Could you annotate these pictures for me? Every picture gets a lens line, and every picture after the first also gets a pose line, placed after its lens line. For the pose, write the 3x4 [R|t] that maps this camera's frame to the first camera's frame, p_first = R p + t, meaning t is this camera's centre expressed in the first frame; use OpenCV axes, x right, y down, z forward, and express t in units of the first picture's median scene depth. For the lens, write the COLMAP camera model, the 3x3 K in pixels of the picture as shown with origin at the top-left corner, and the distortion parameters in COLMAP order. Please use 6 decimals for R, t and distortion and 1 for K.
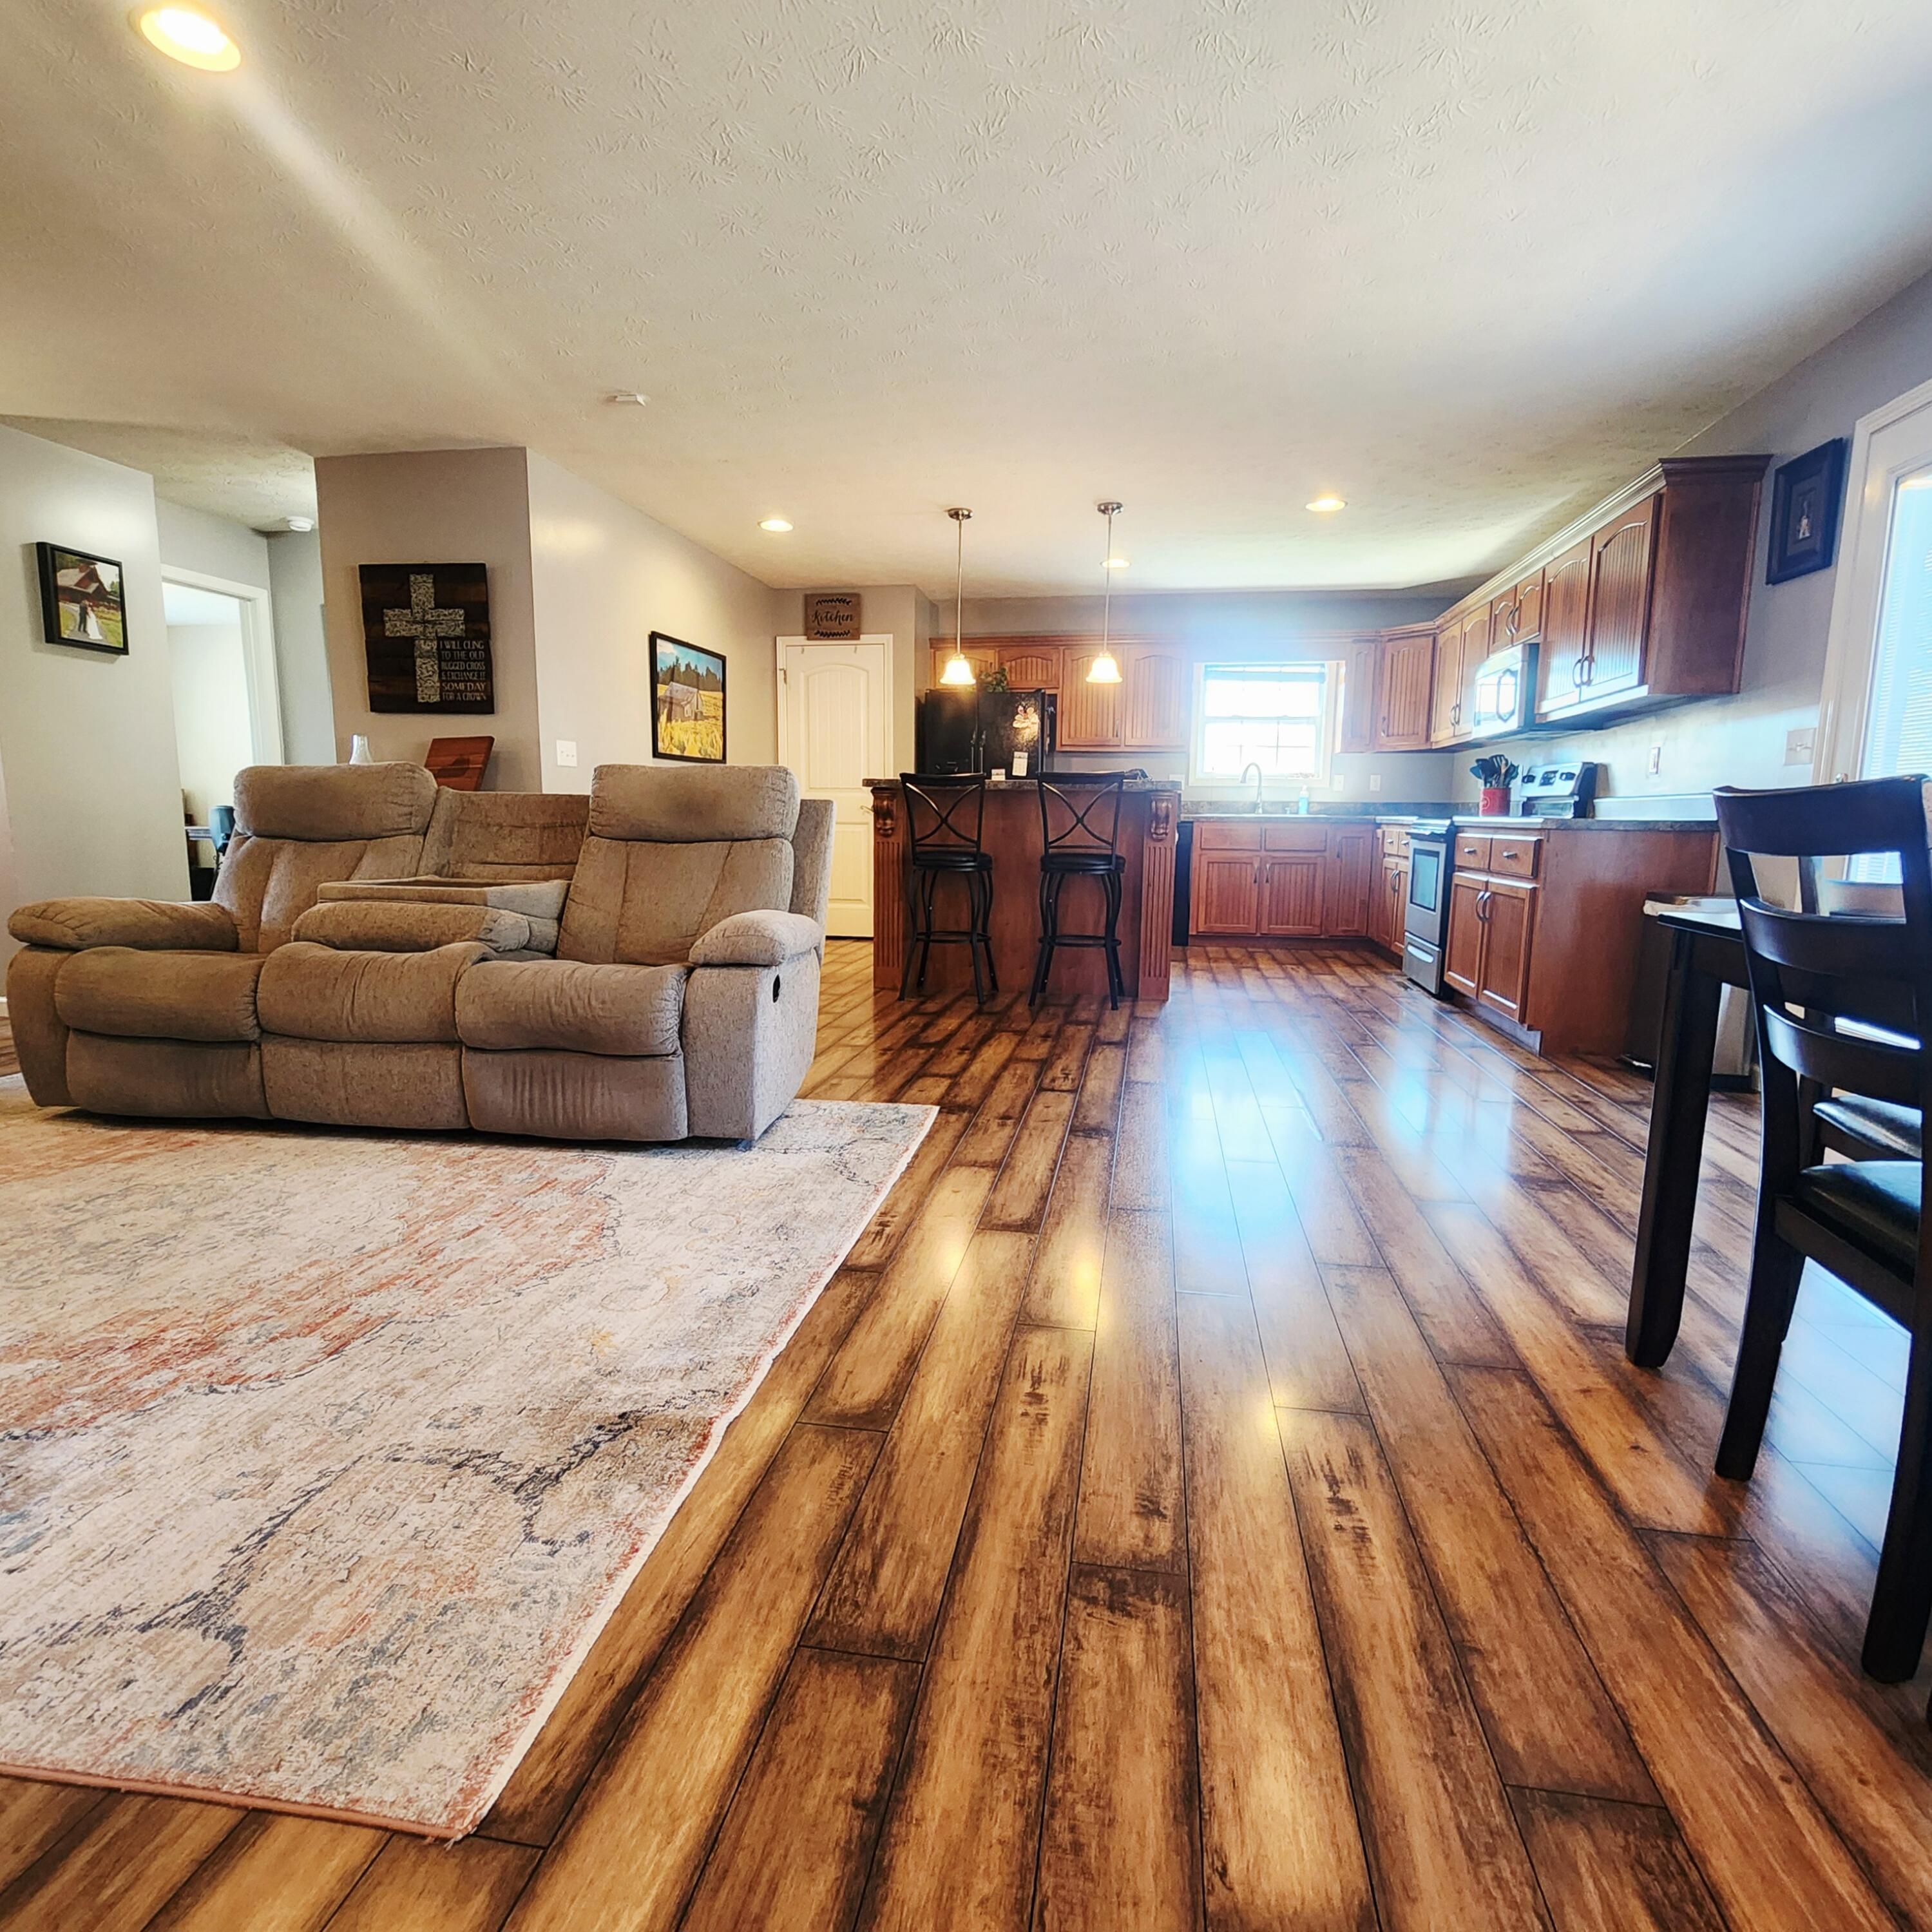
lens RADIAL K [[1055.8, 0, 969.1], [0, 1055.8, 980.1], [0, 0, 1]] dist [-0.003408, -0.001193]
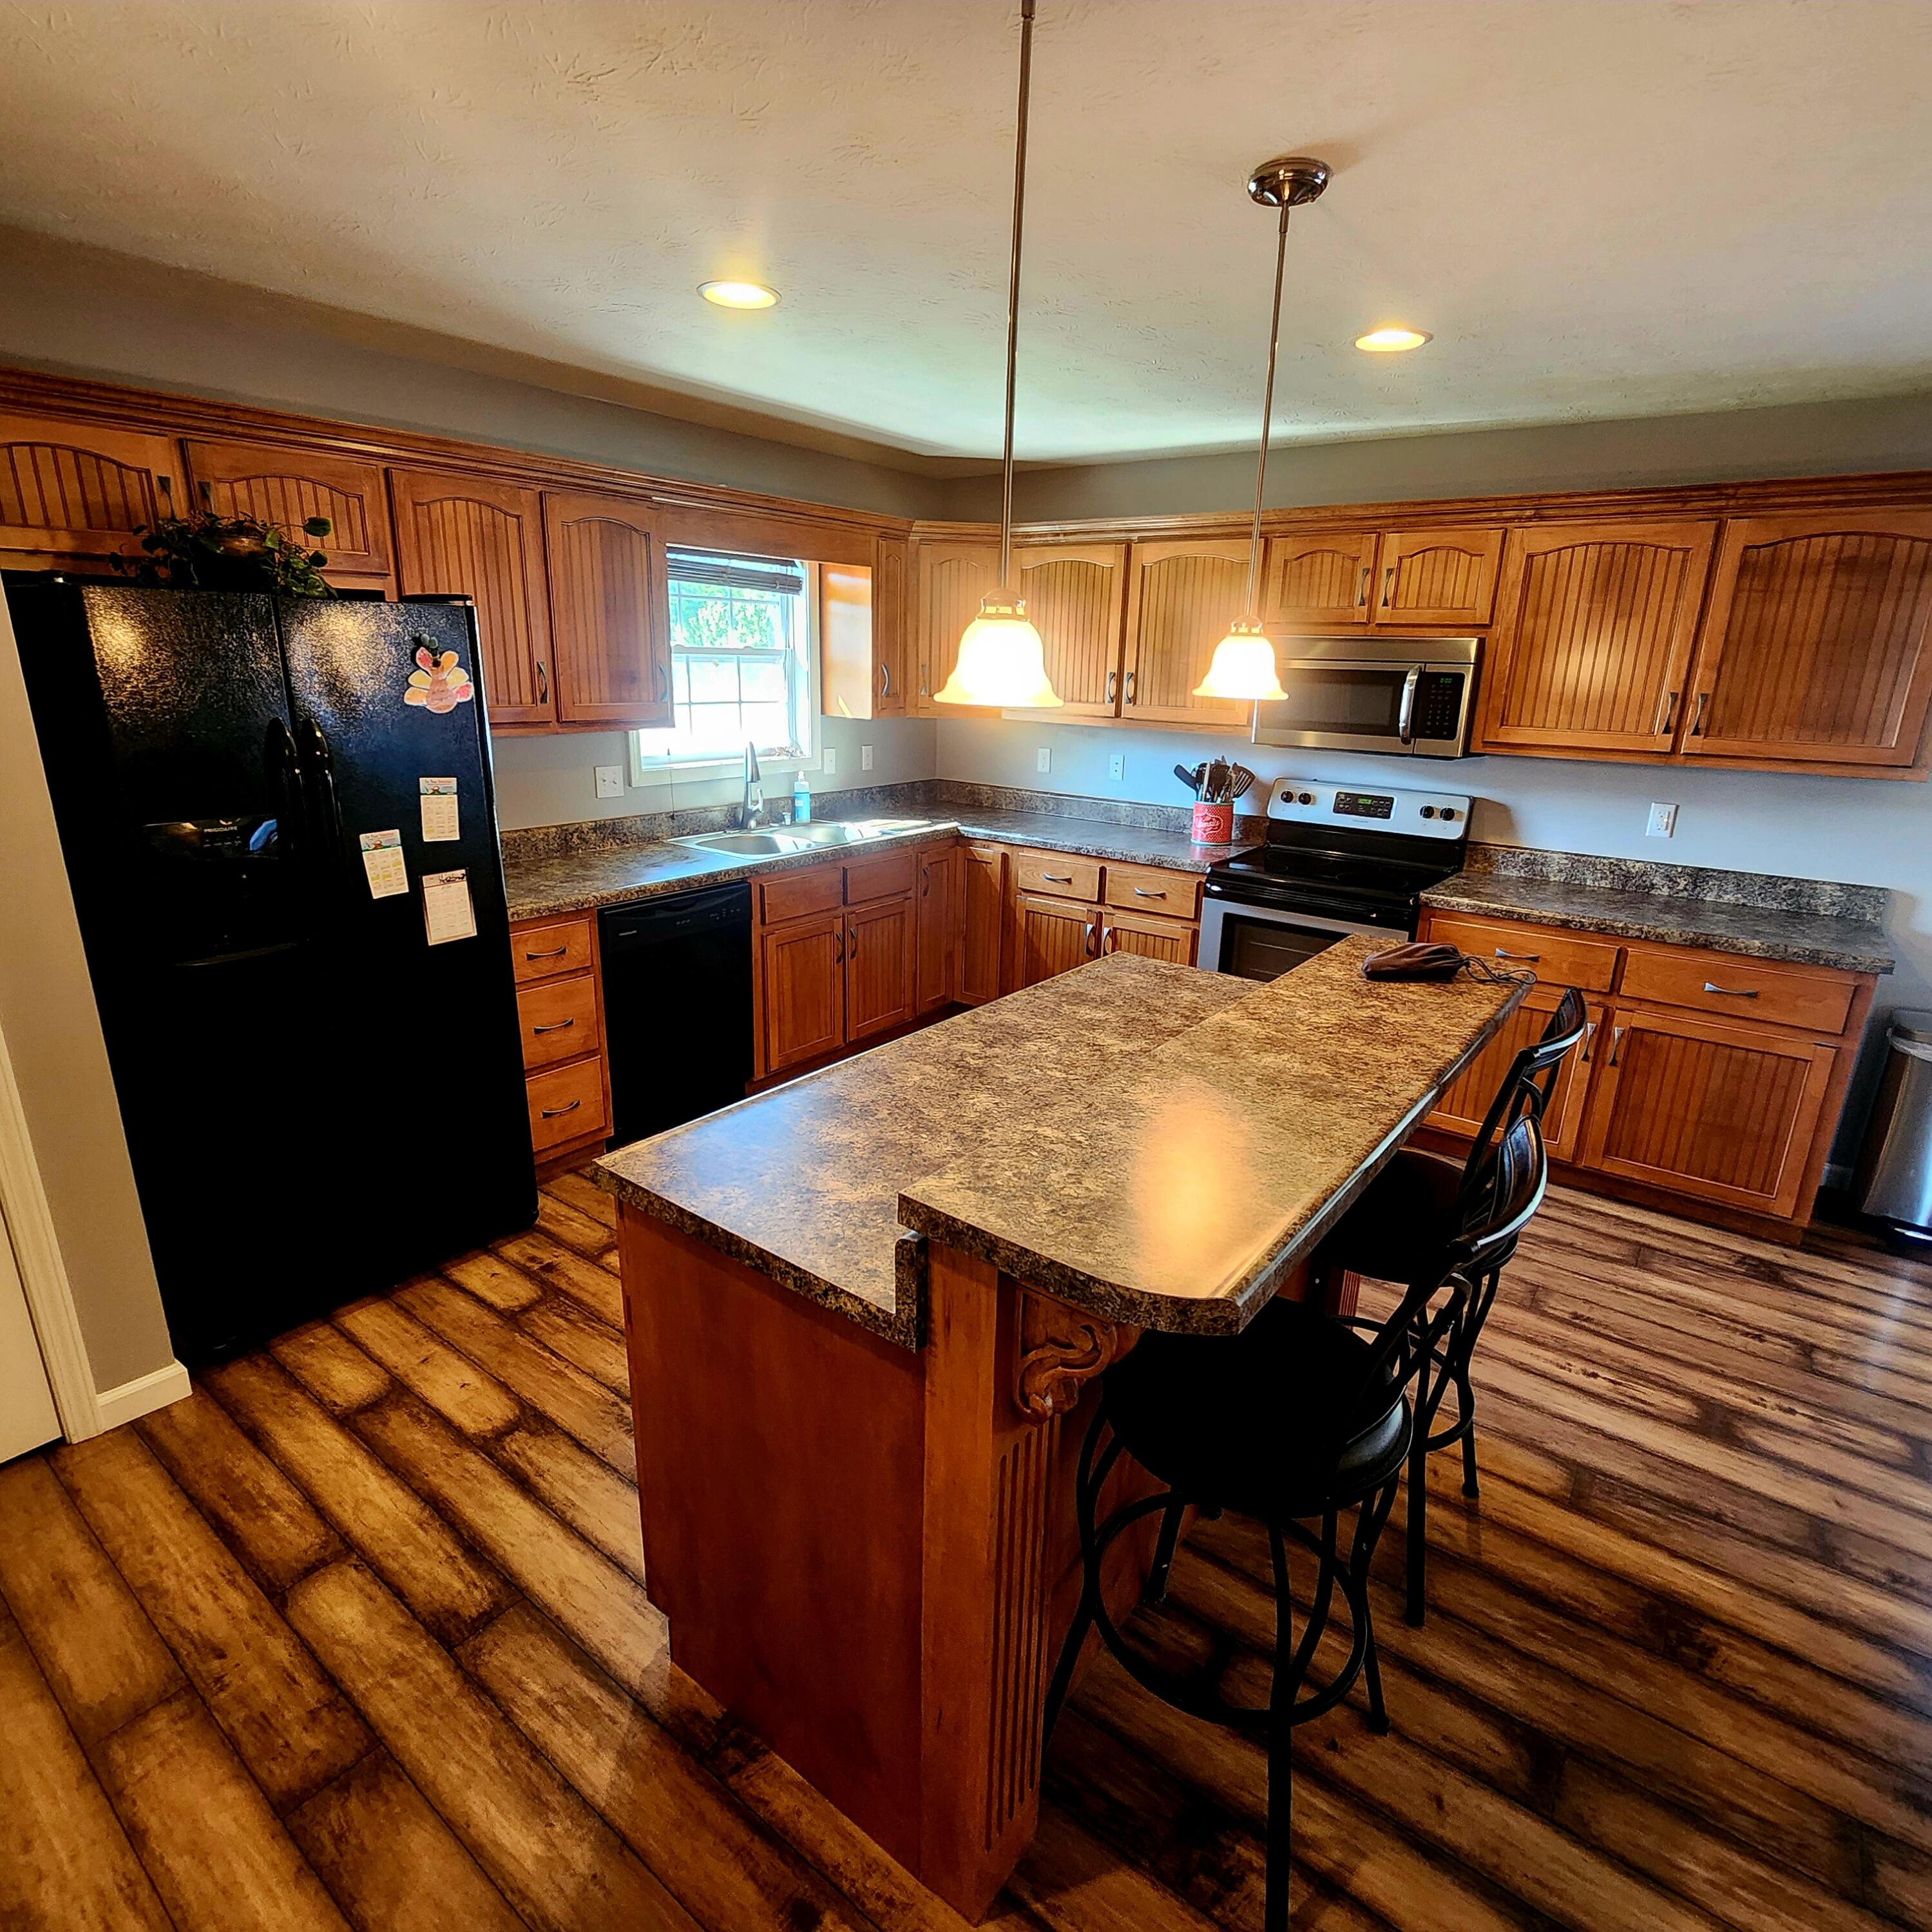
lens RADIAL K [[1055.8, 0, 970.9], [0, 1055.8, 967.2], [0, 0, 1]] dist [-0.003408, -0.001193]
pose [[0.451478, -0.253708, 0.855453, -0.333804], [0.119234, 0.967280, 0.223946, -0.372665], [-0.884280, 0.000893, 0.466957, 1.188604]]
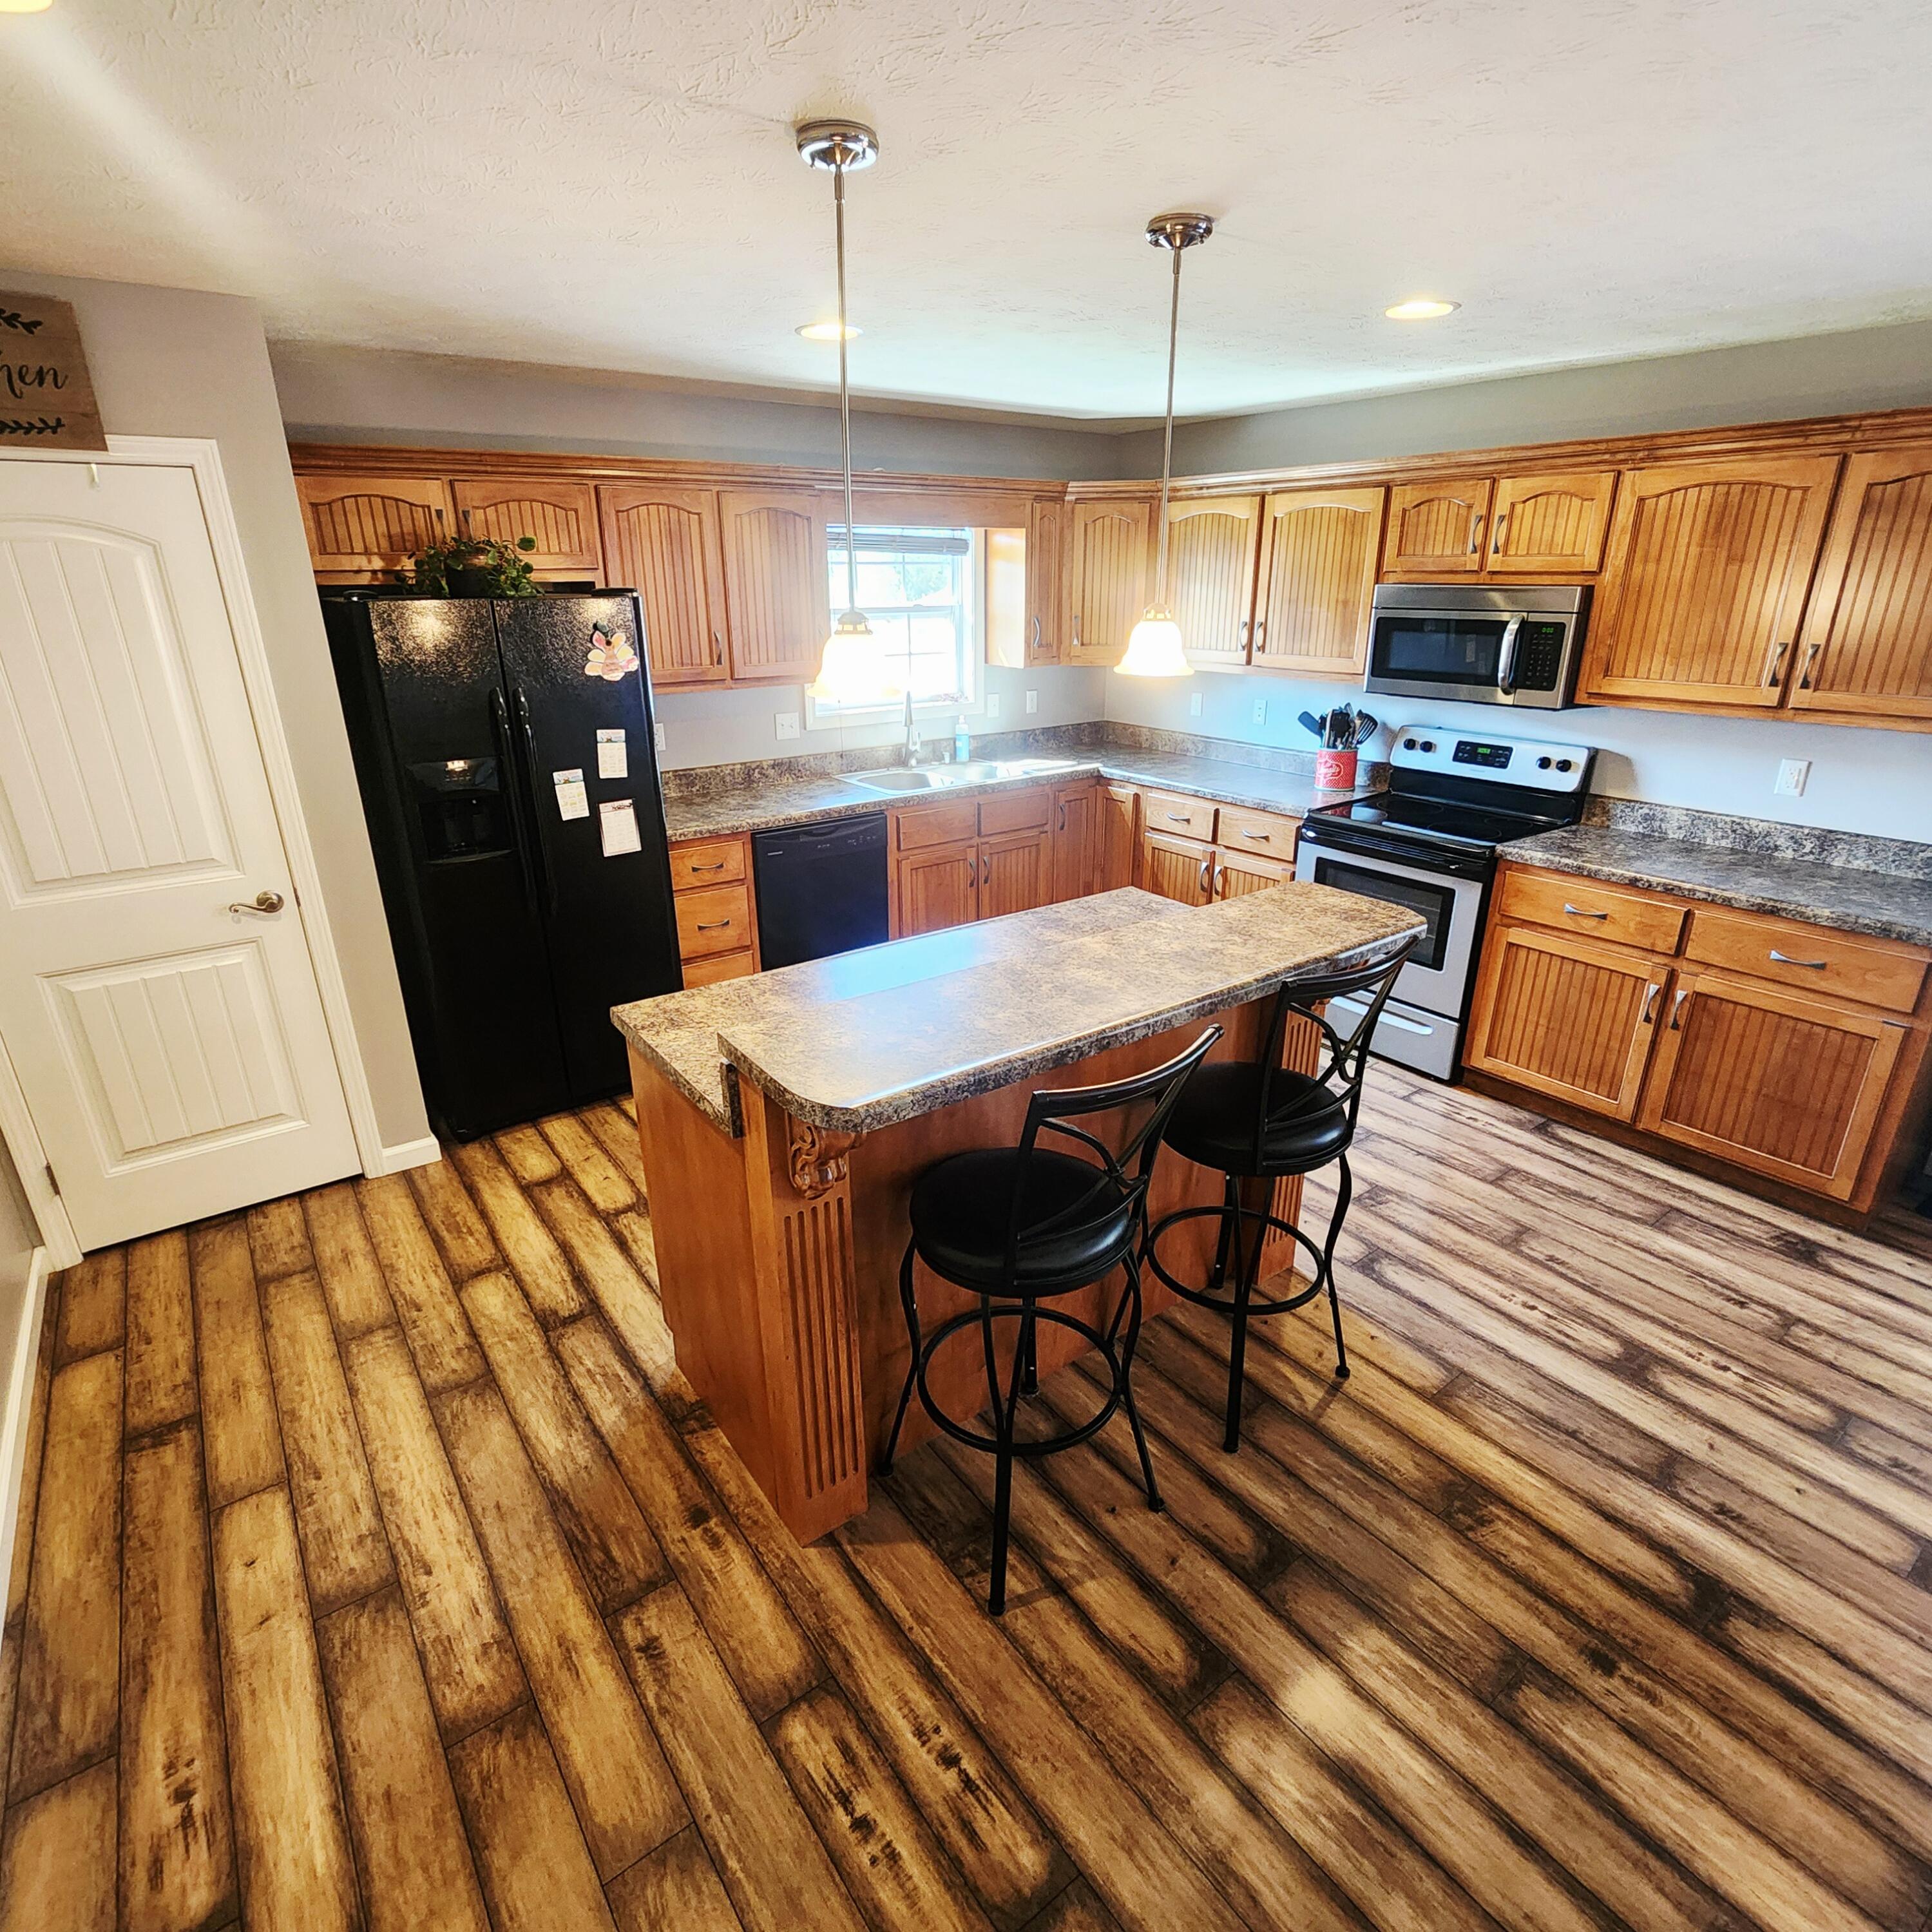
lens RADIAL K [[1055.8, 0, 967.4], [0, 1055.8, 962.0], [0, 0, 1]] dist [-0.003408, -0.001193]
pose [[0.687368, -0.267068, 0.675426, -0.329435], [0.127255, 0.959841, 0.250023, -0.375309], [-0.715075, -0.085906, 0.693749, 0.967676]]
